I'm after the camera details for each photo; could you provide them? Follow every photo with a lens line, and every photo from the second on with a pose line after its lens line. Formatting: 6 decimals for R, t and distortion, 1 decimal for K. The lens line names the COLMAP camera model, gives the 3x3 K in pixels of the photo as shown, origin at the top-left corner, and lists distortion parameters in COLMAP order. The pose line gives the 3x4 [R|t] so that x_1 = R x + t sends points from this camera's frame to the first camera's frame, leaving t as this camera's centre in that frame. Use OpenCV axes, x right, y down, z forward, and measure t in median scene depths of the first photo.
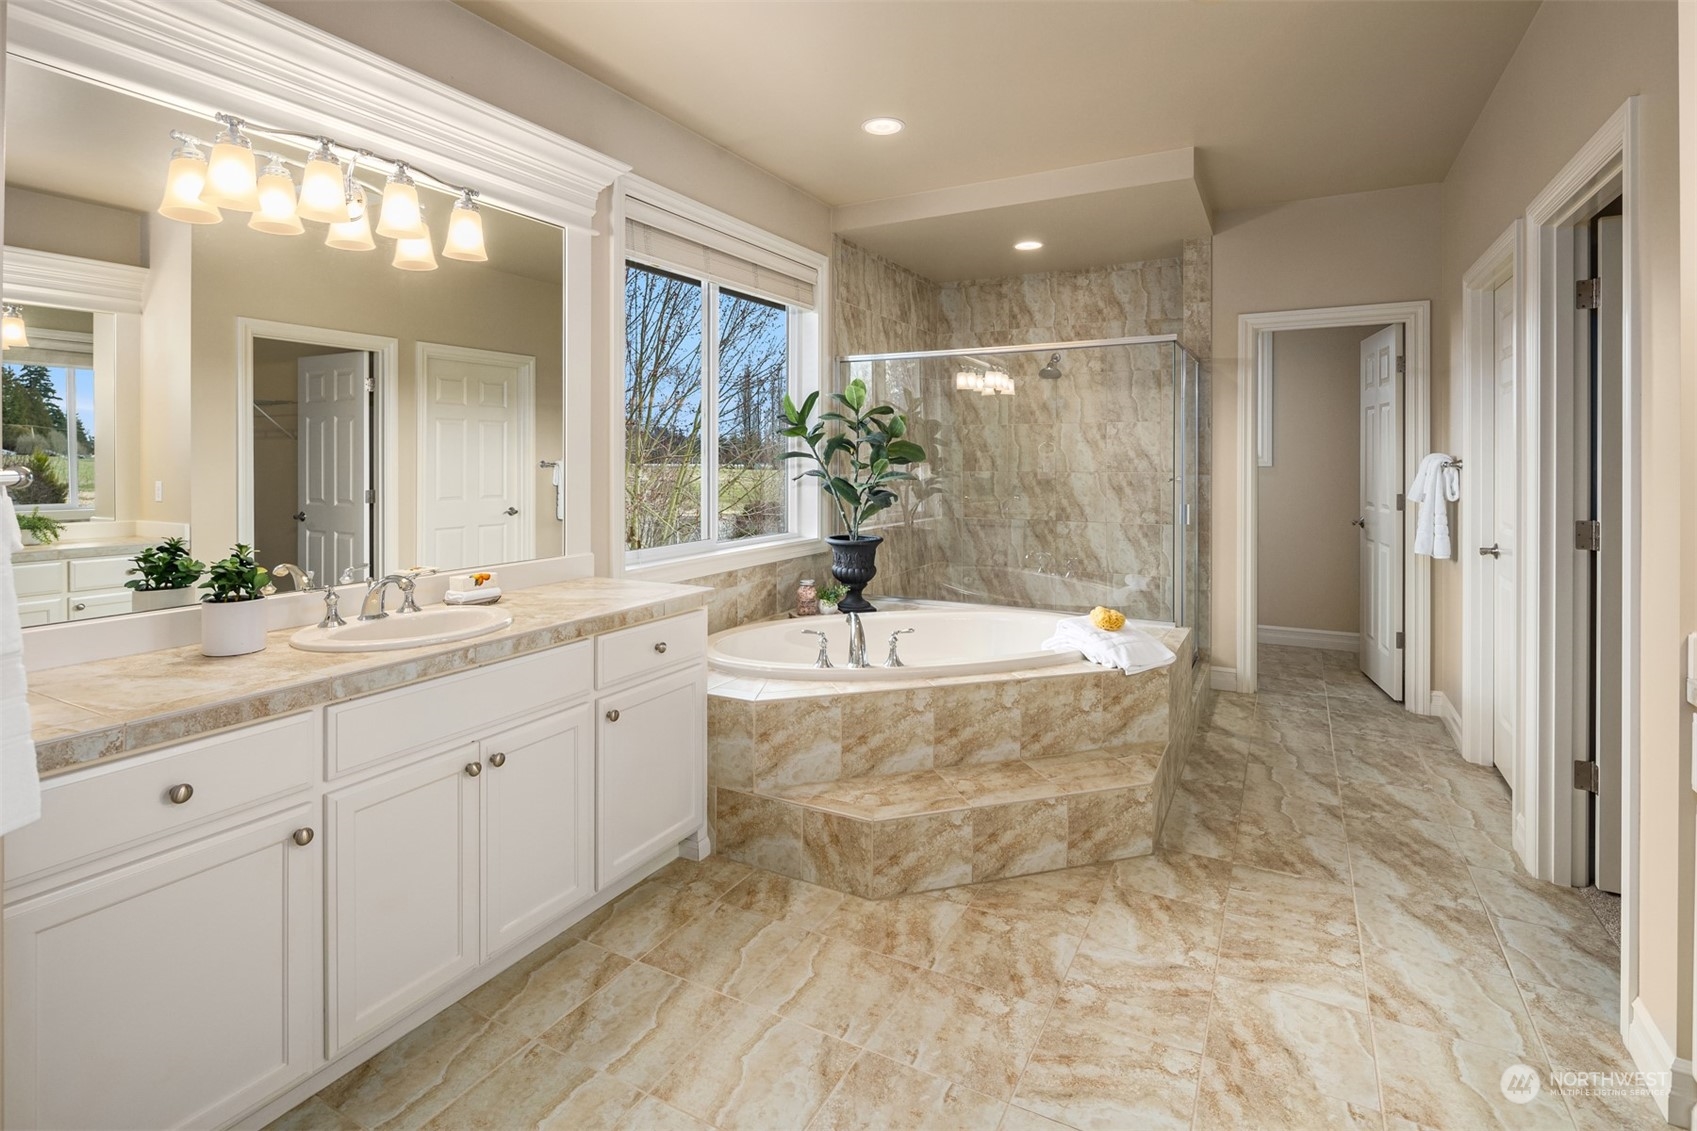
lens RADIAL K [[834.8, 0, 852.6], [0, 834.8, 470.1], [0, 0, 1]] dist [-0.000429, -0.000271]
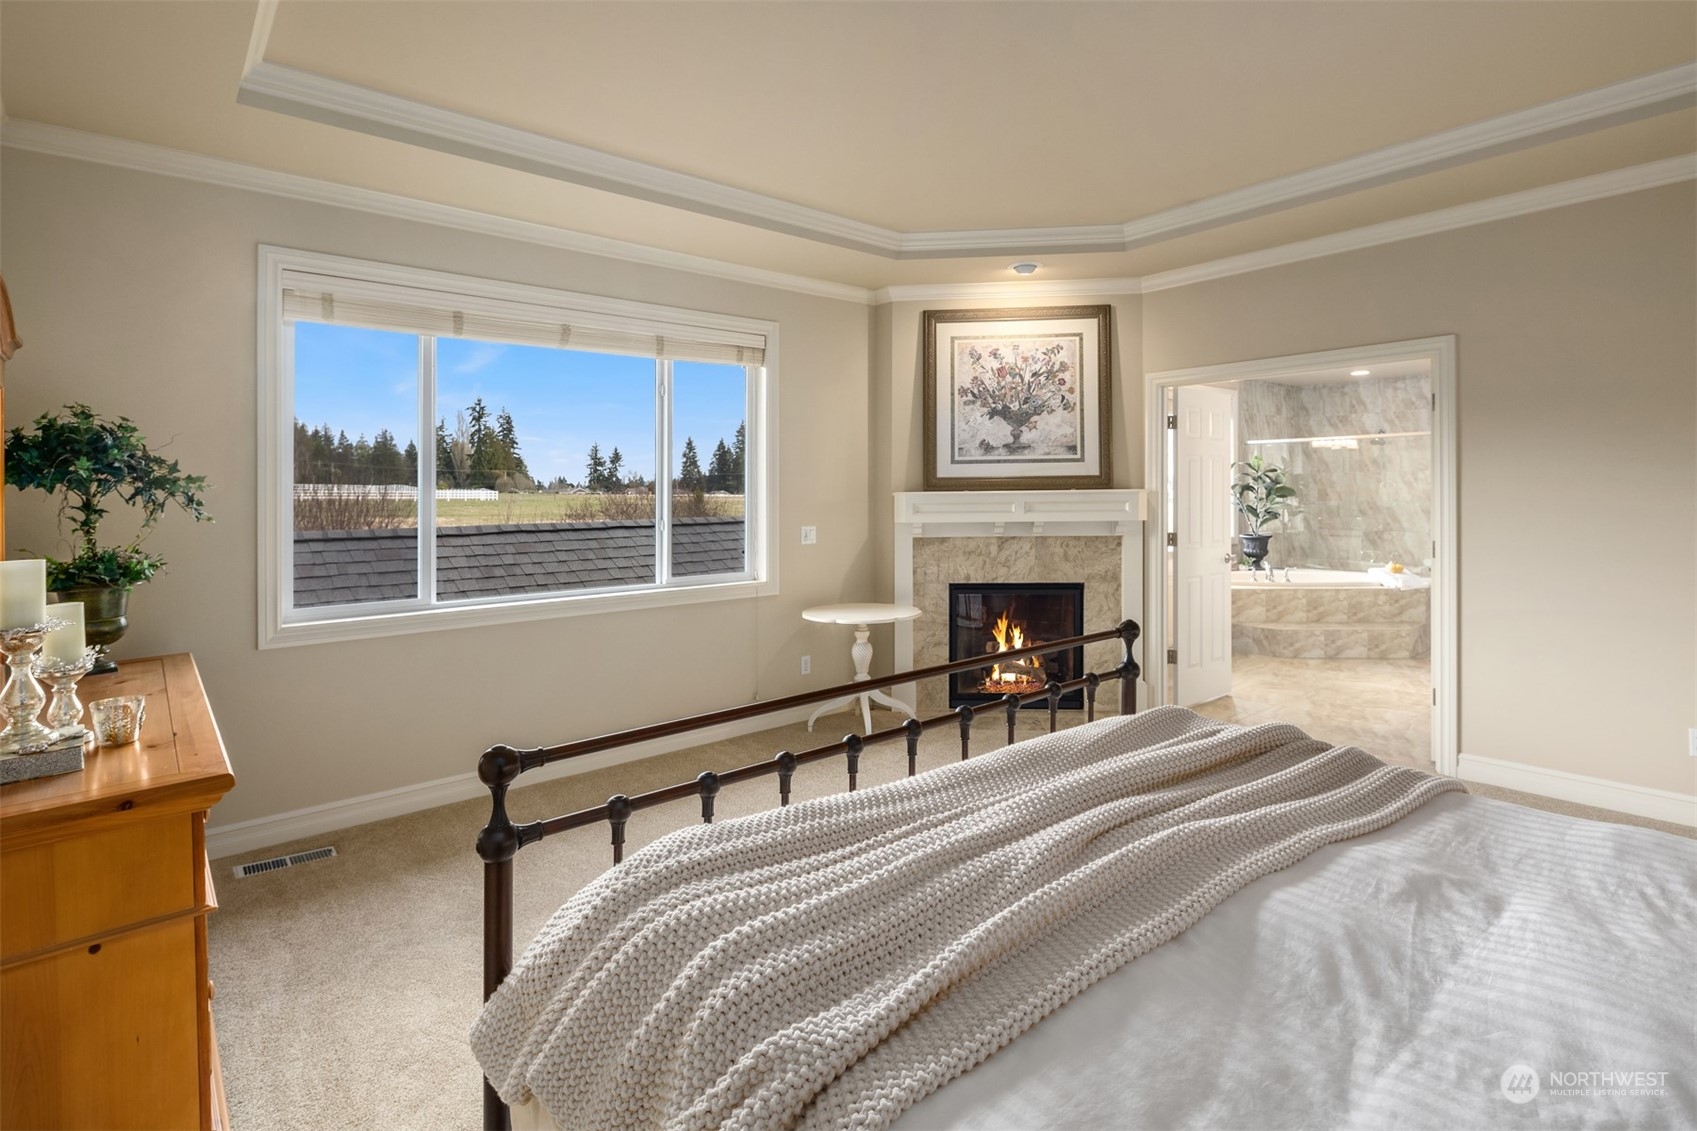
lens RADIAL K [[834.8, 0, 836.9], [0, 834.8, 505.3], [0, 0, 1]] dist [-0.000429, -0.000271]
pose [[0.926019, -0.004163, -0.377453, -0.159357], [0.005998, 0.999975, 0.003684, -0.002967], [0.377429, -0.005676, 0.926021, -1.129346]]
